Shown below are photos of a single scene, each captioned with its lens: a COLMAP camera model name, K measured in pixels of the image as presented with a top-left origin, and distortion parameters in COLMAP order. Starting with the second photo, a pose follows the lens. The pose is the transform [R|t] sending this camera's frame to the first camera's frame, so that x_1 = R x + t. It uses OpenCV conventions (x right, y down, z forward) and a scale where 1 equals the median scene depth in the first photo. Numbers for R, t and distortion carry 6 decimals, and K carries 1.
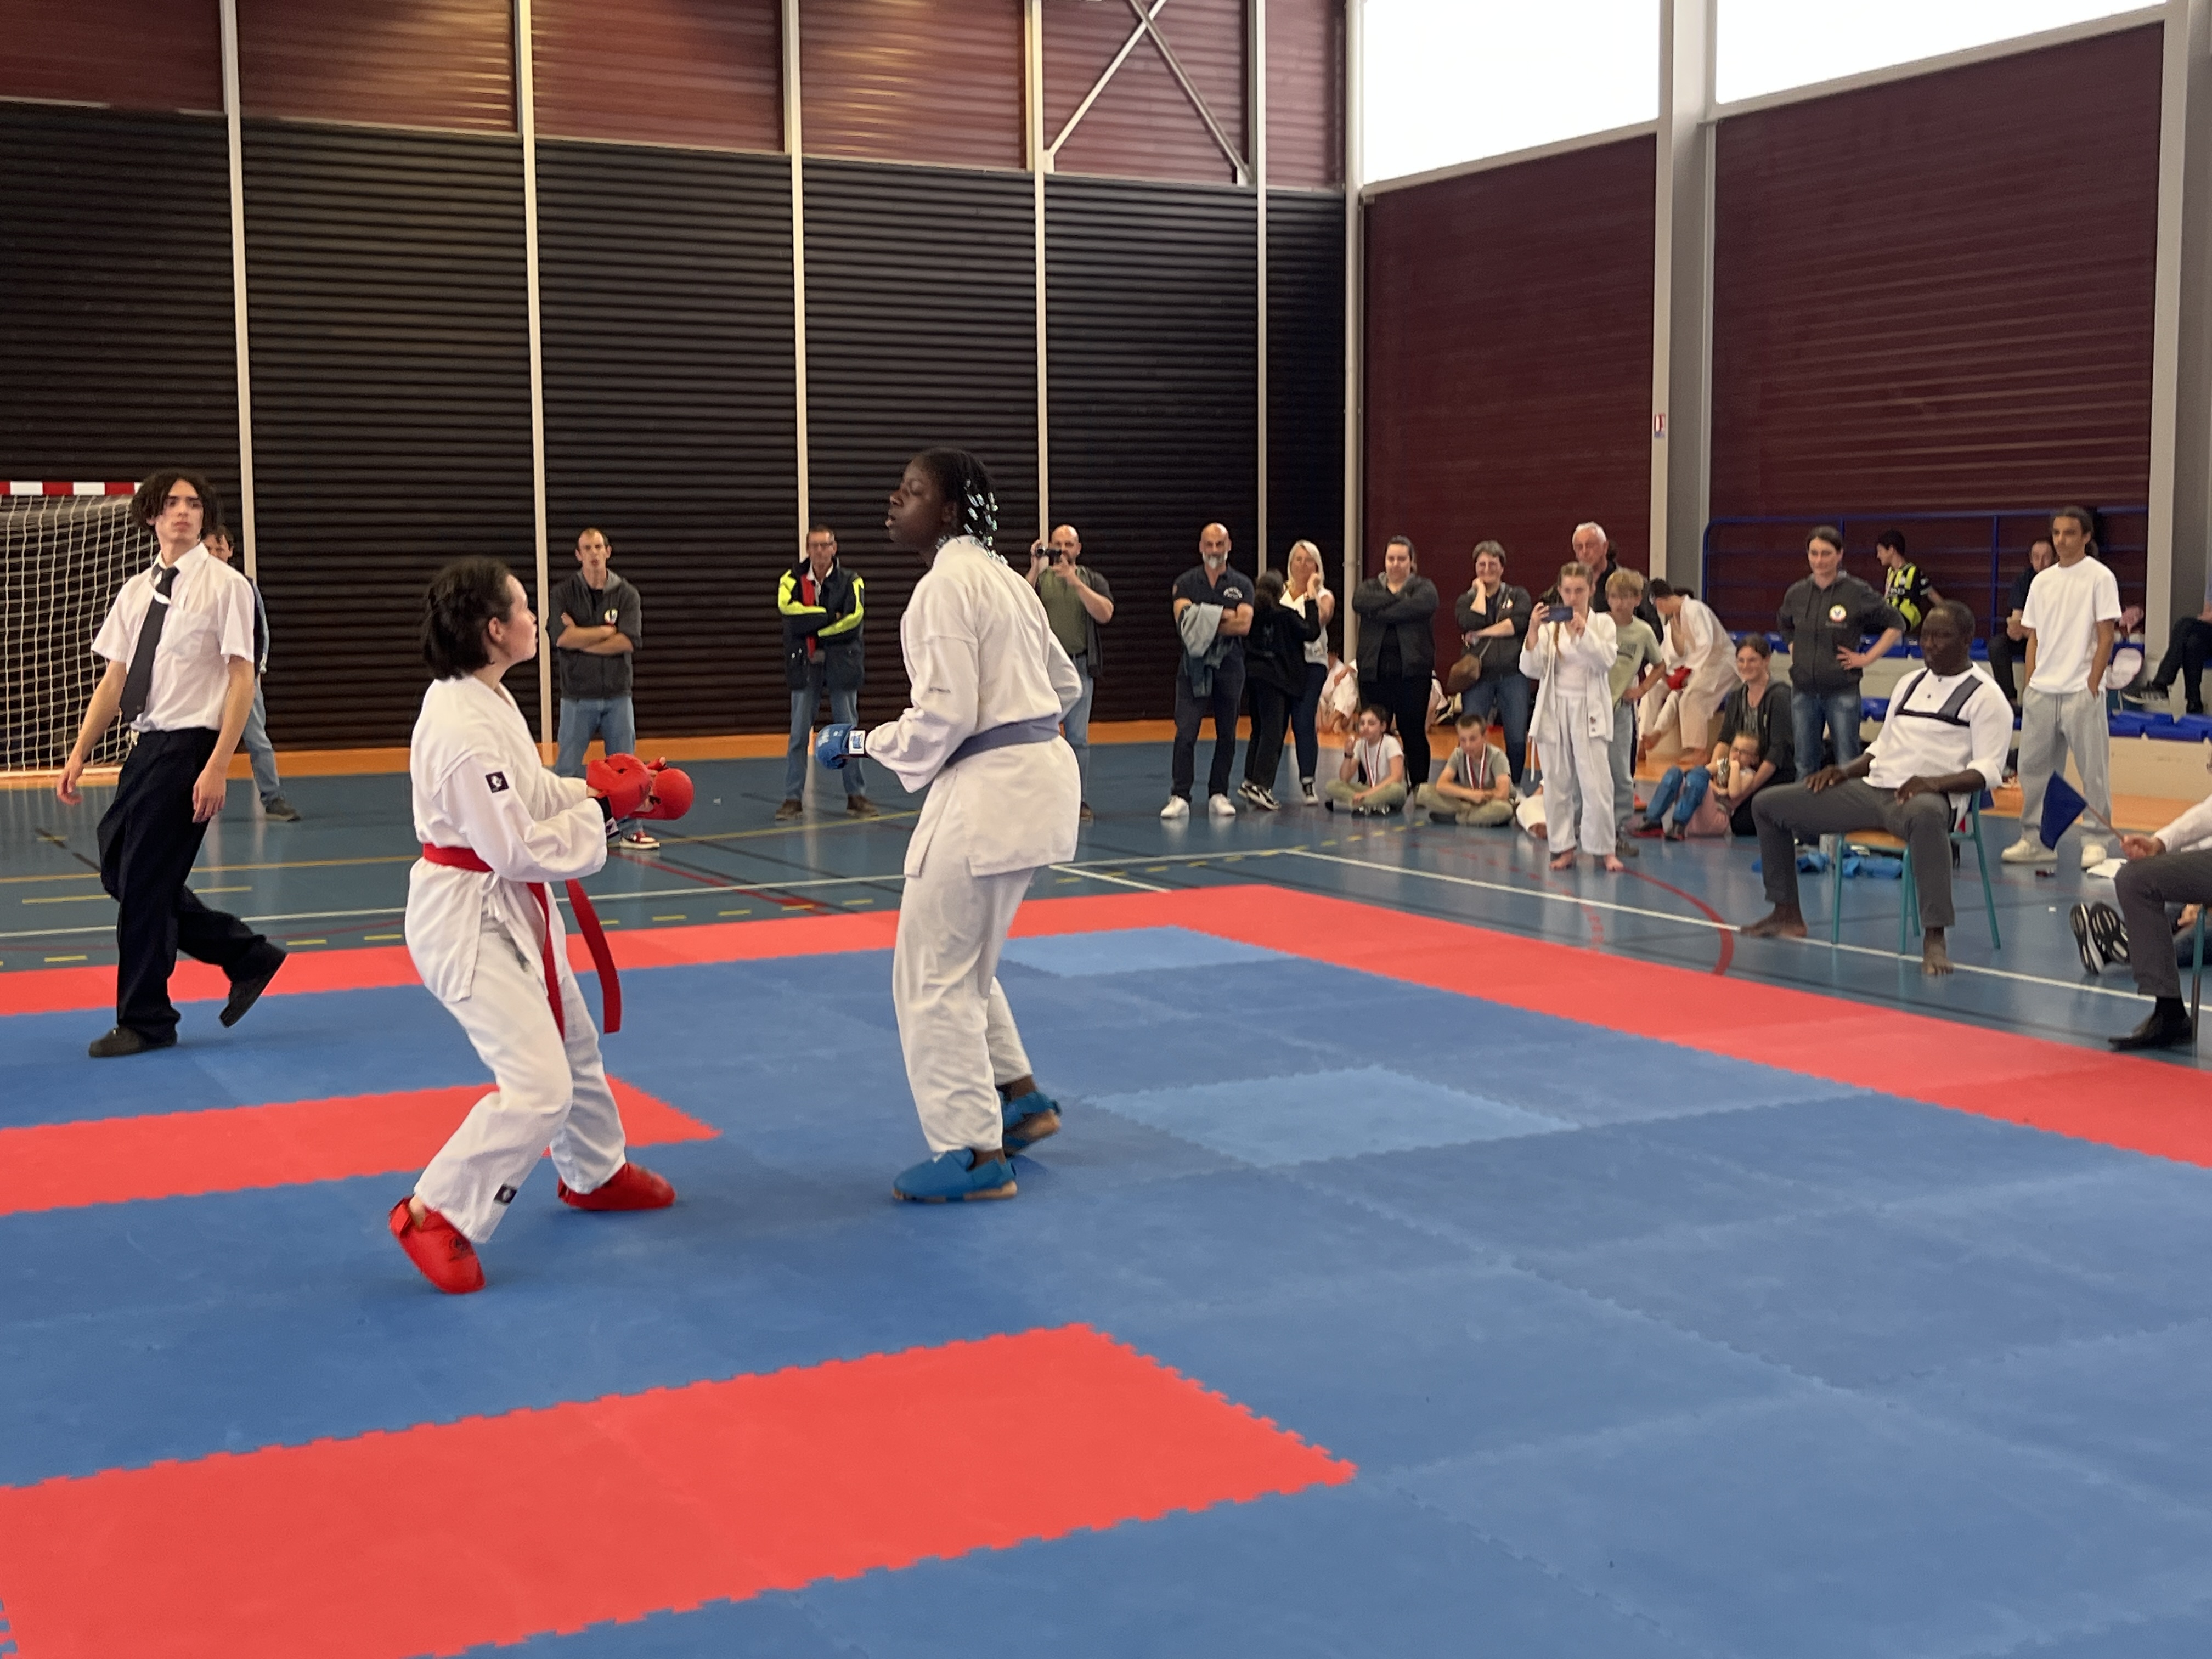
lens RADIAL K [[2744.3, 0, 1110.6], [0, 2744.3, 826.8], [0, 0, 1]] dist [0.050422, 0.000000]
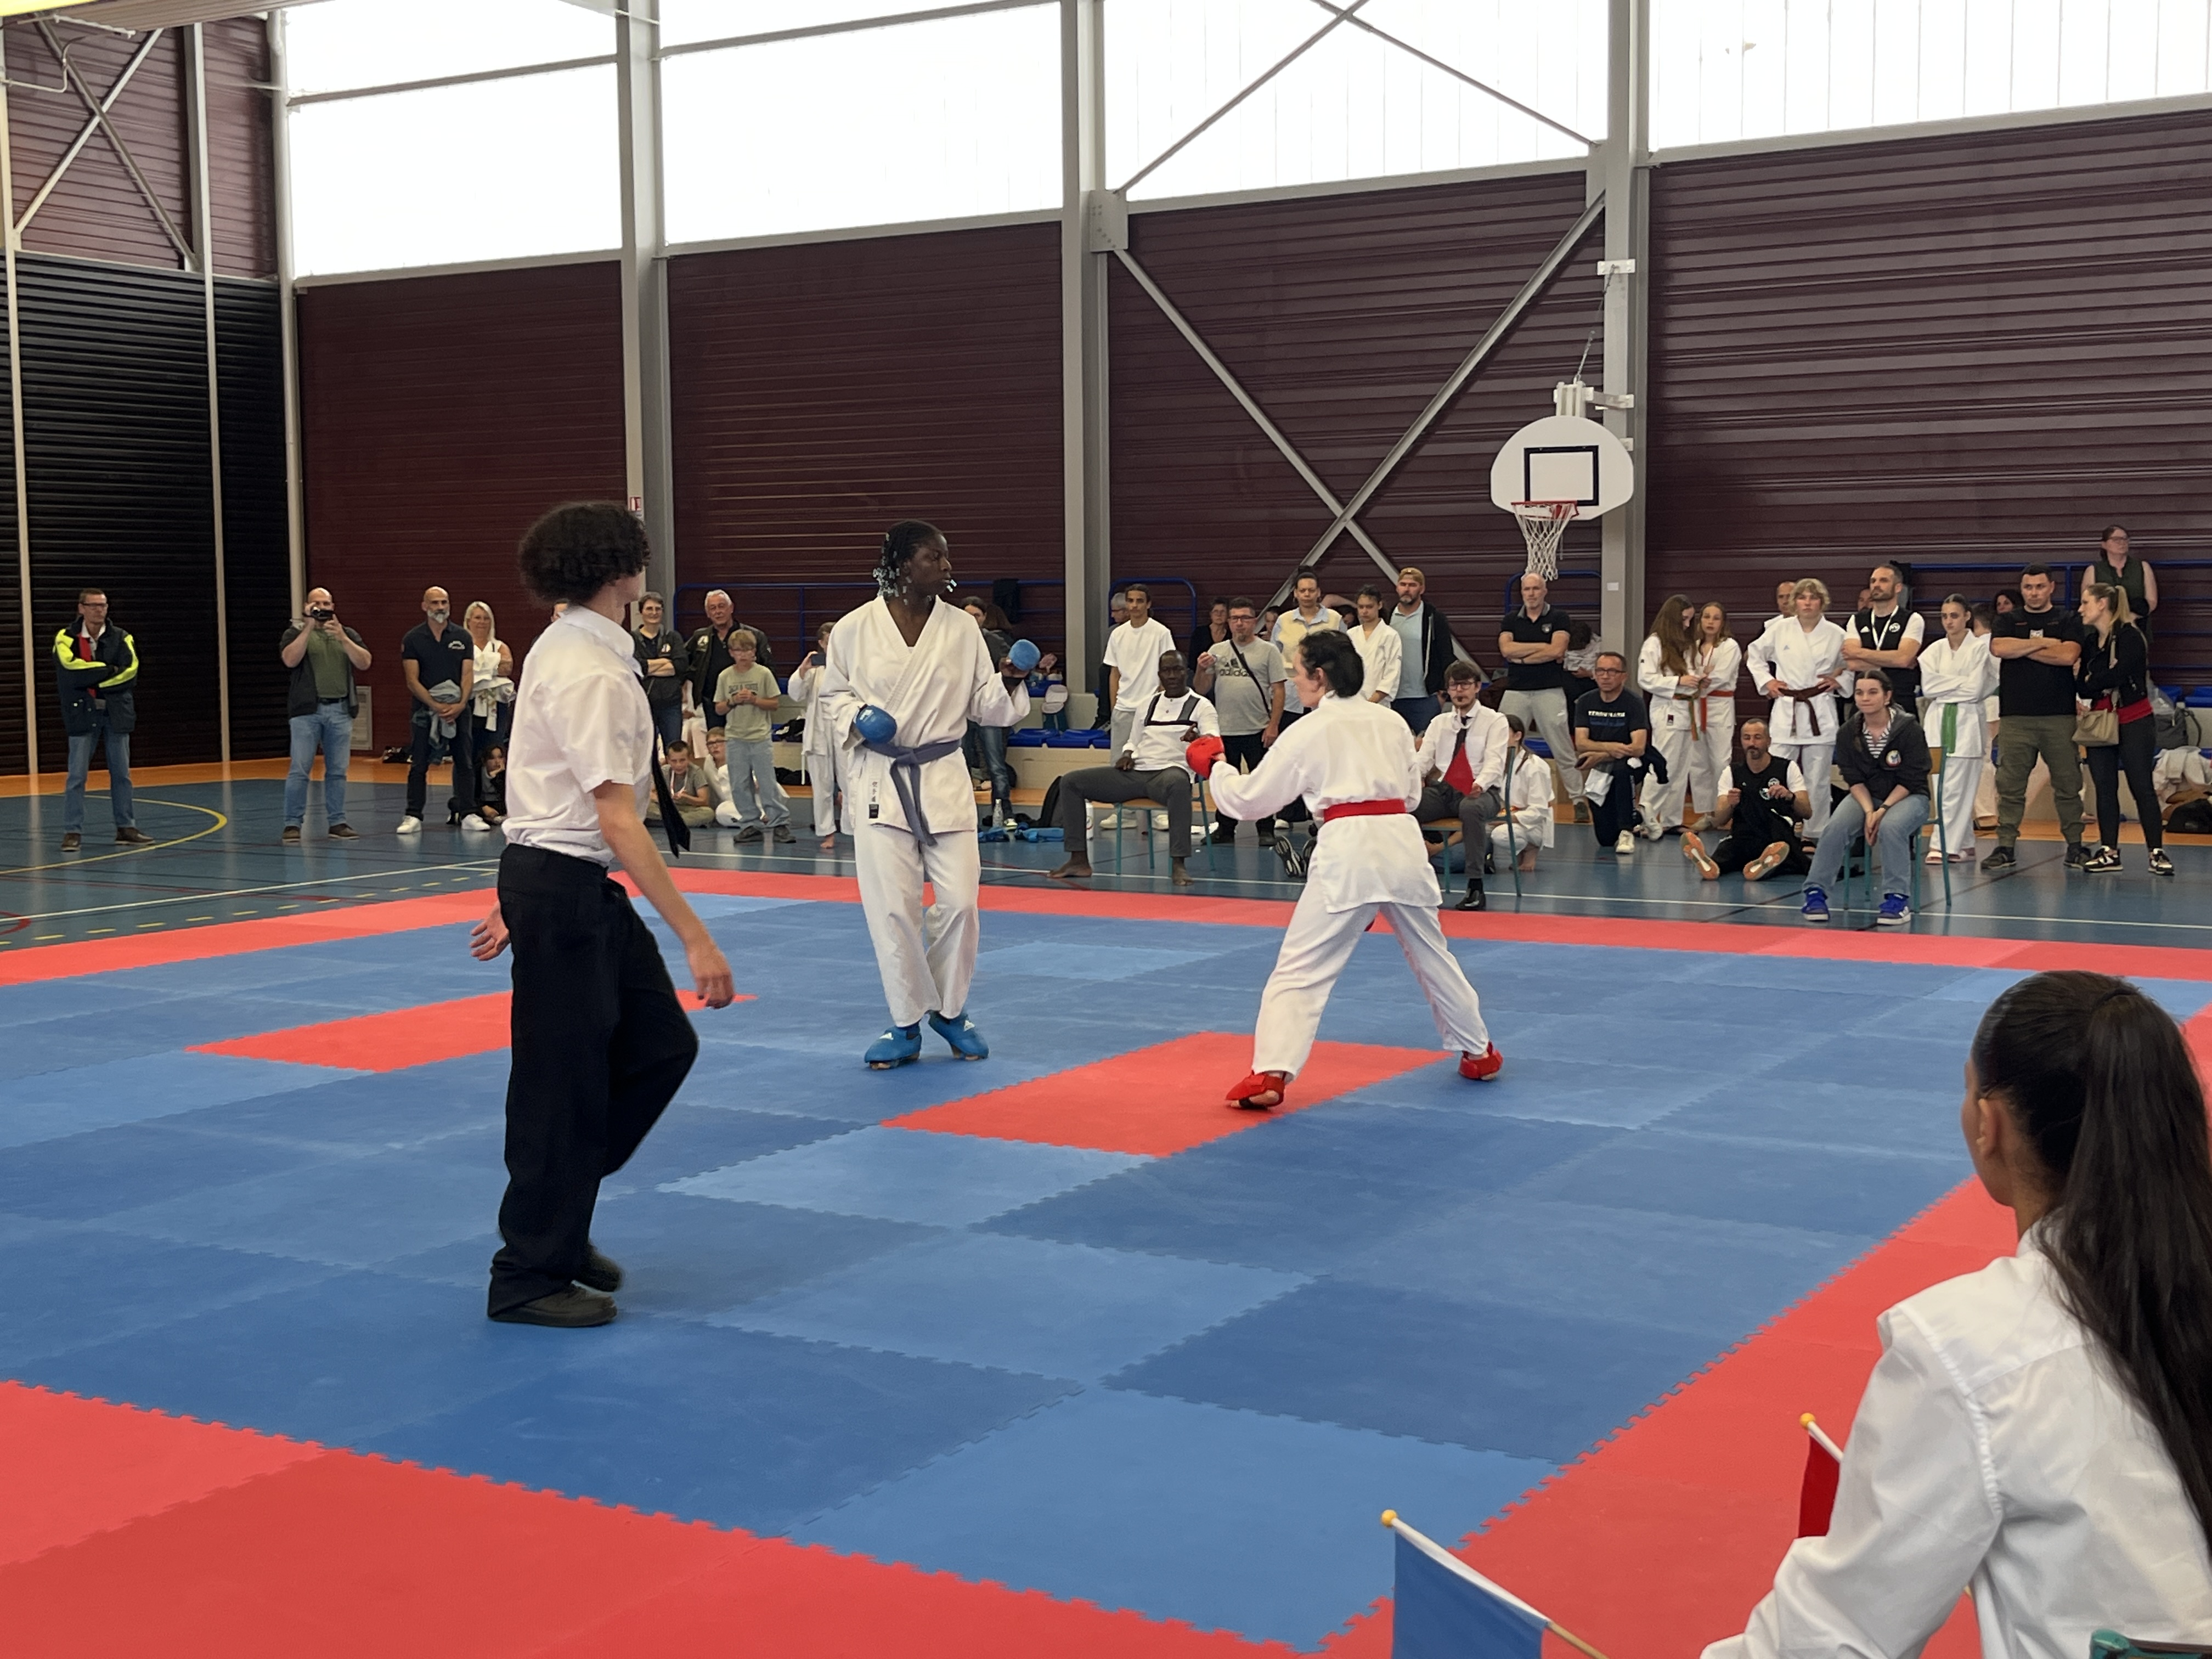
lens RADIAL K [[2744.3, 0, 1115.9], [0, 2744.3, 835.0], [0, 0, 1]] dist [0.050422, 0.000000]
pose [[0.858034, -0.043507, 0.511747, -0.281687], [0.051186, 0.998689, -0.000917, 0.012021], [-0.511036, 0.026981, 0.859136, -0.162040]]
